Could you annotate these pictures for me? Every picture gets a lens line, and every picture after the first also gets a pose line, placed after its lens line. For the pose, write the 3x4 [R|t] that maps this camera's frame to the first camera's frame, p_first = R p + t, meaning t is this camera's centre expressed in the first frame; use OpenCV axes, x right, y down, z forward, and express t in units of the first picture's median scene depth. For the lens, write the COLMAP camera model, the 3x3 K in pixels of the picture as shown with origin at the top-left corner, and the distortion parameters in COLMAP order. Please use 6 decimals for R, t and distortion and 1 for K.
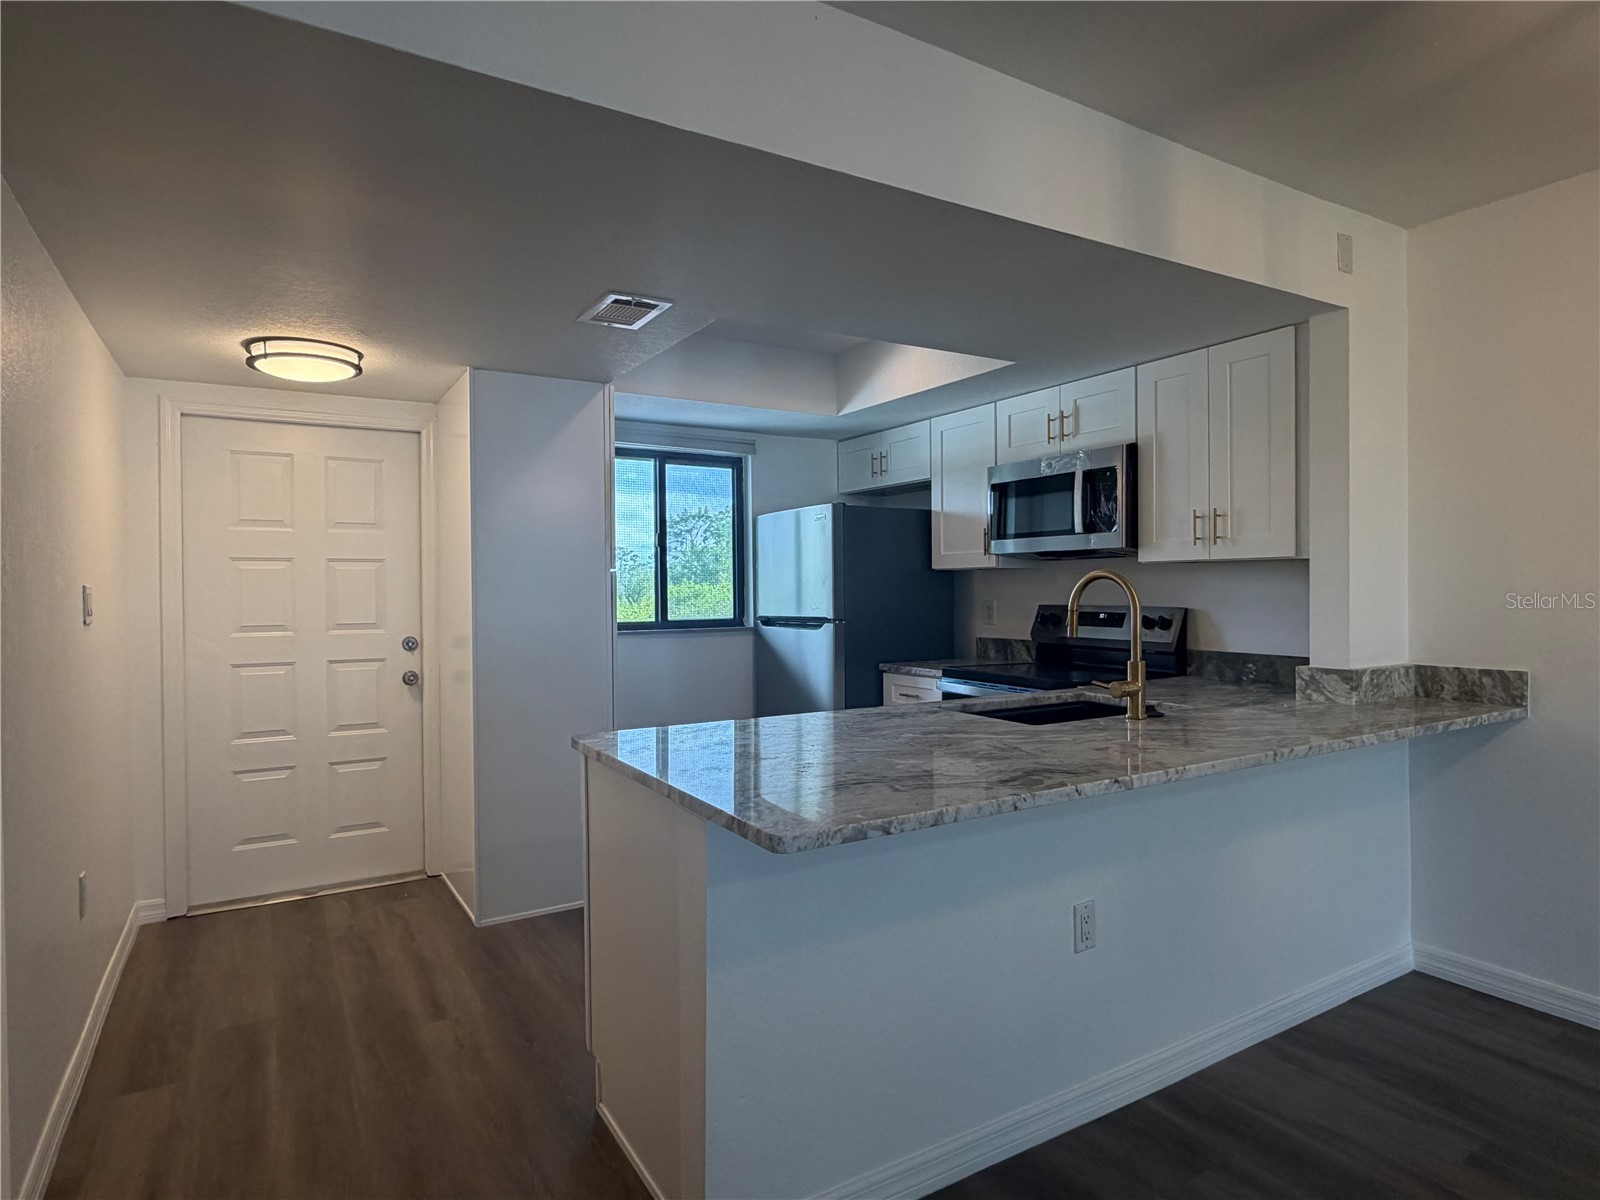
lens RADIAL K [[893.4, 0, 799.3], [0, 893.4, 597.8], [0, 0, 1]] dist [-0.003161, 0.004114]
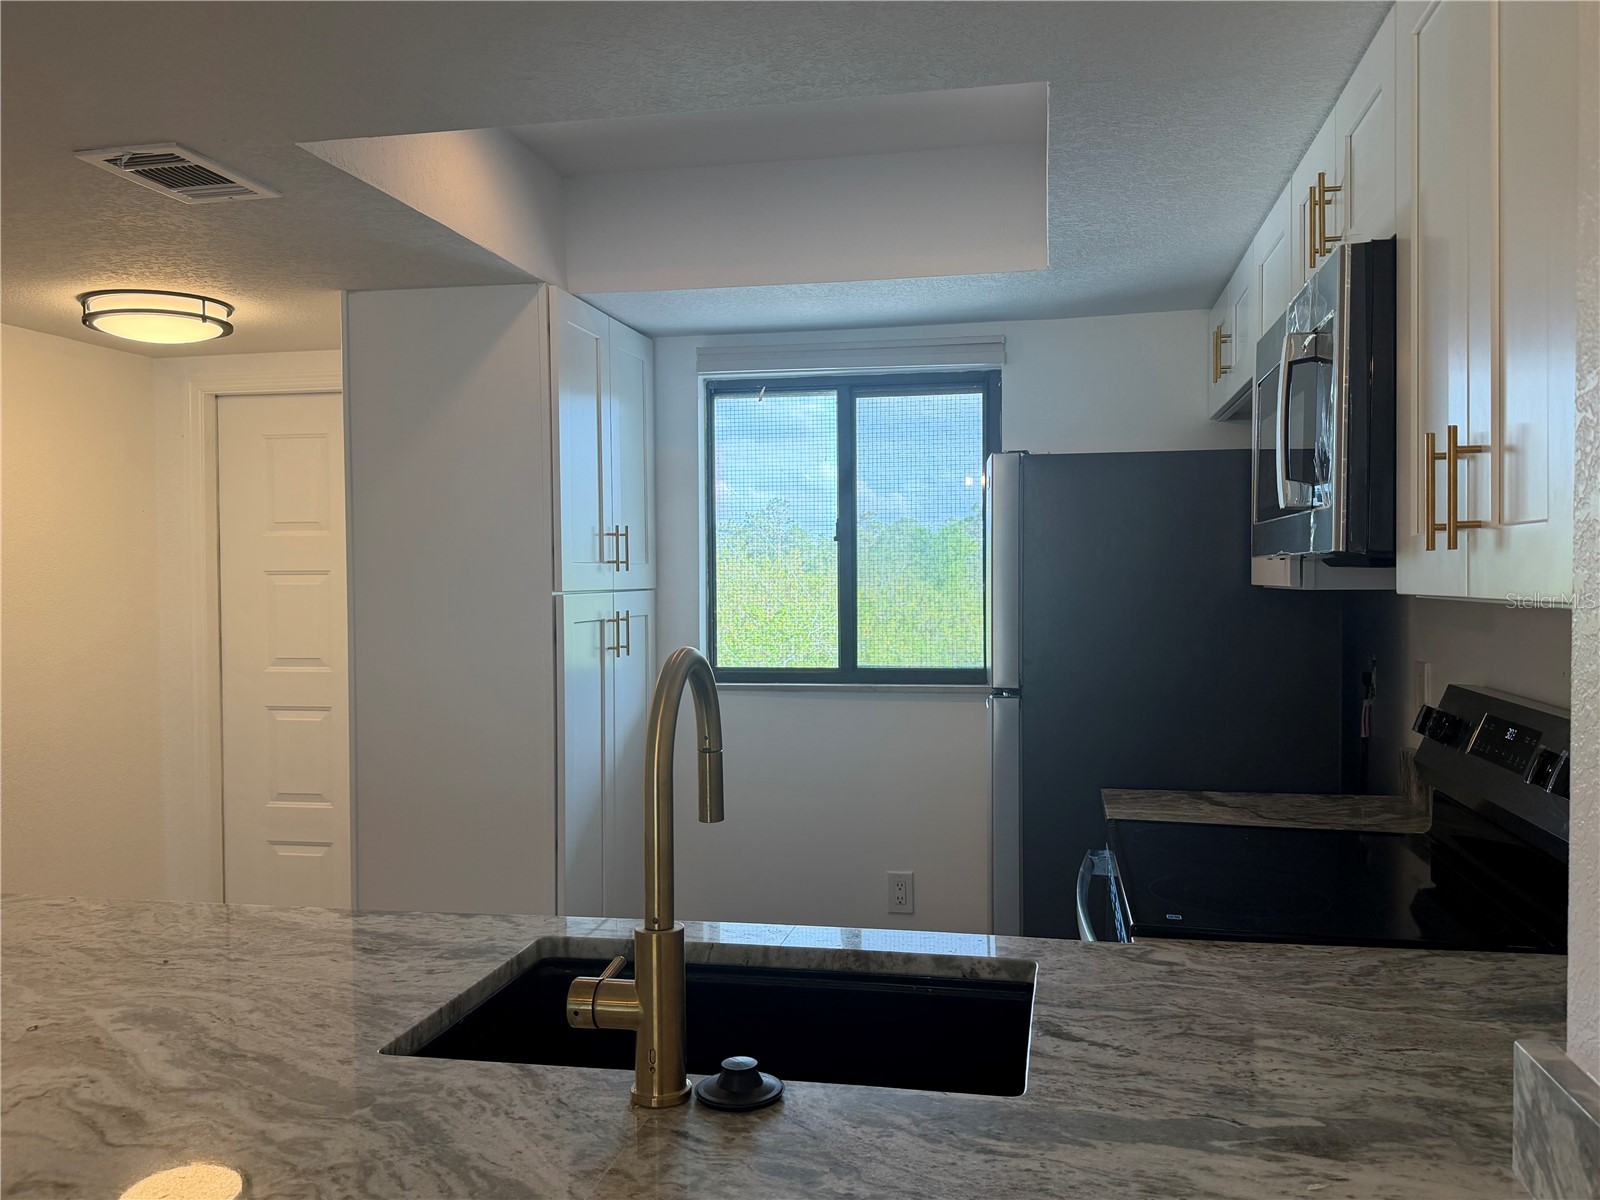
lens RADIAL K [[1320.0, 0, 858.5], [0, 1320.0, 556.1], [0, 0, 1]] dist [-0.039833, -0.006094]
pose [[0.777812, -0.001935, -0.628494, 0.539437], [-0.012699, 0.999743, -0.018795, -0.042262], [0.628369, 0.022601, 0.777587, 0.485183]]
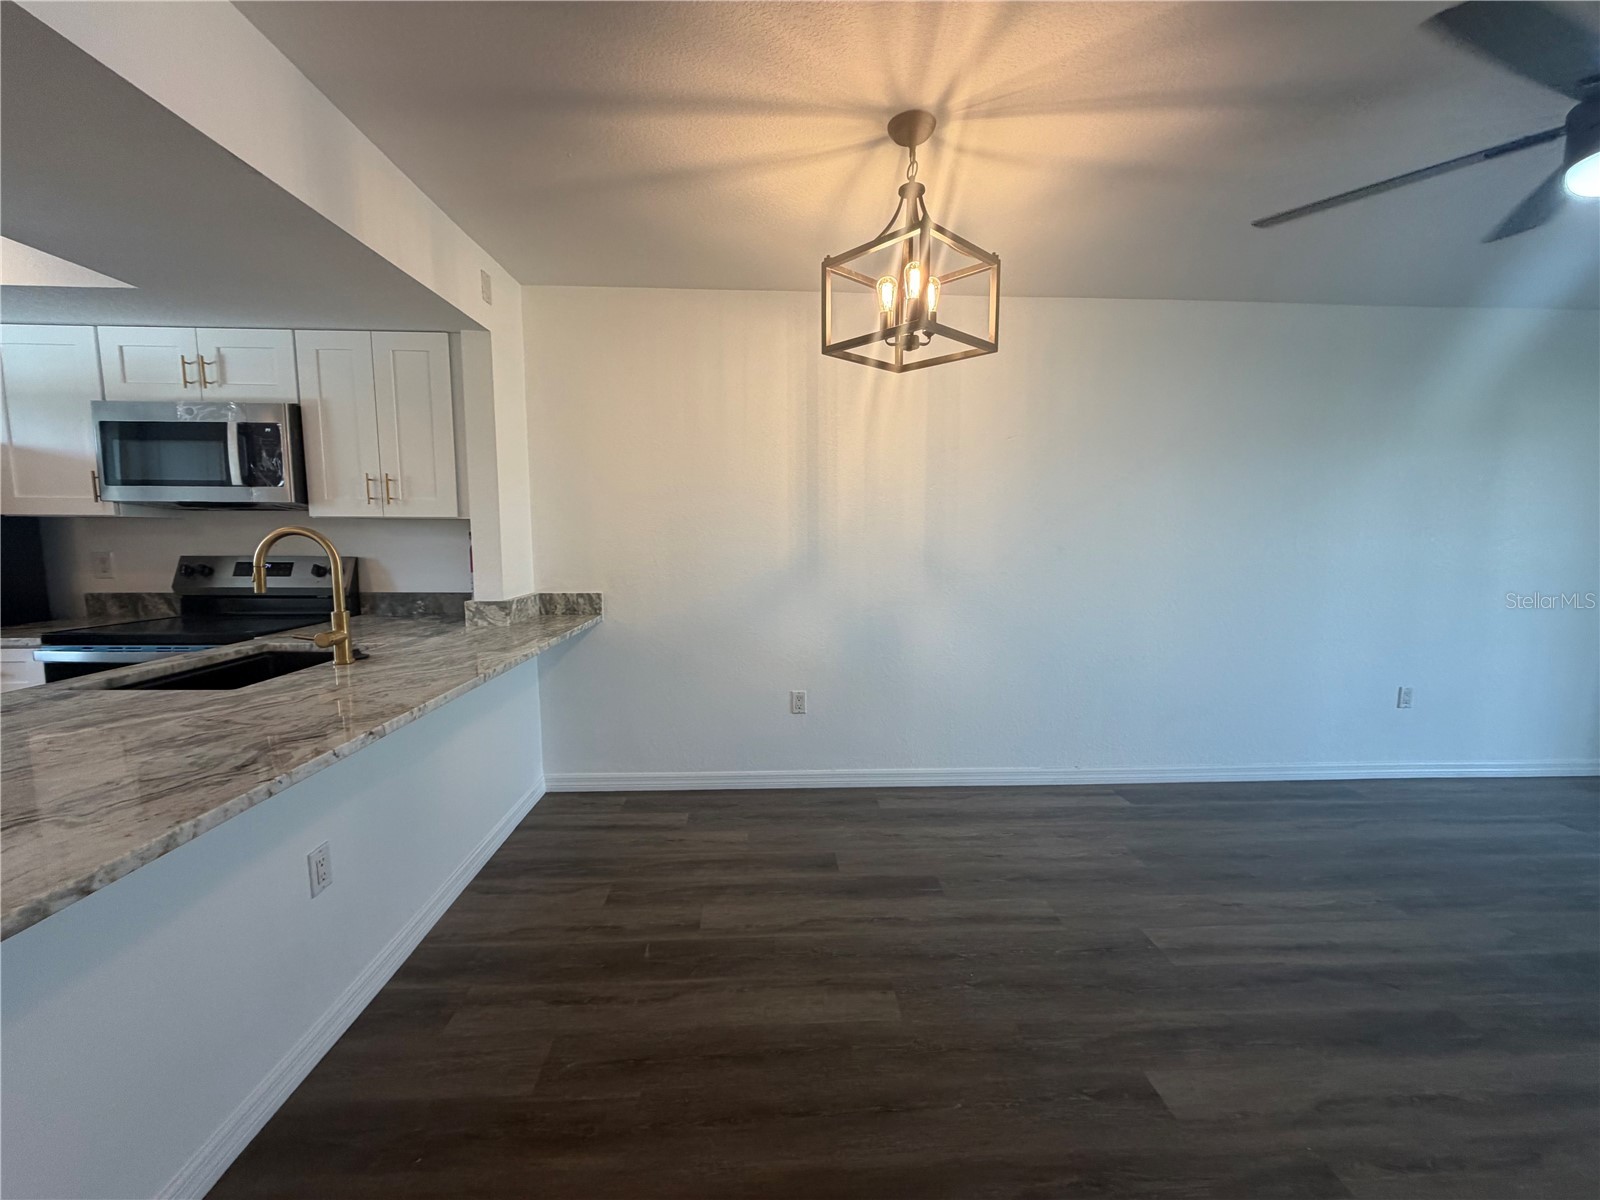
lens RADIAL K [[636.2, 0, 798.0], [0, 636.2, 600.8], [0, 0, 1]] dist [0.000375, -0.000355]
pose [[0.475560, -0.085848, 0.875484, -0.026347], [0.001648, 0.995312, 0.096702, -0.011861], [-0.879682, -0.044545, 0.473472, 0.103116]]
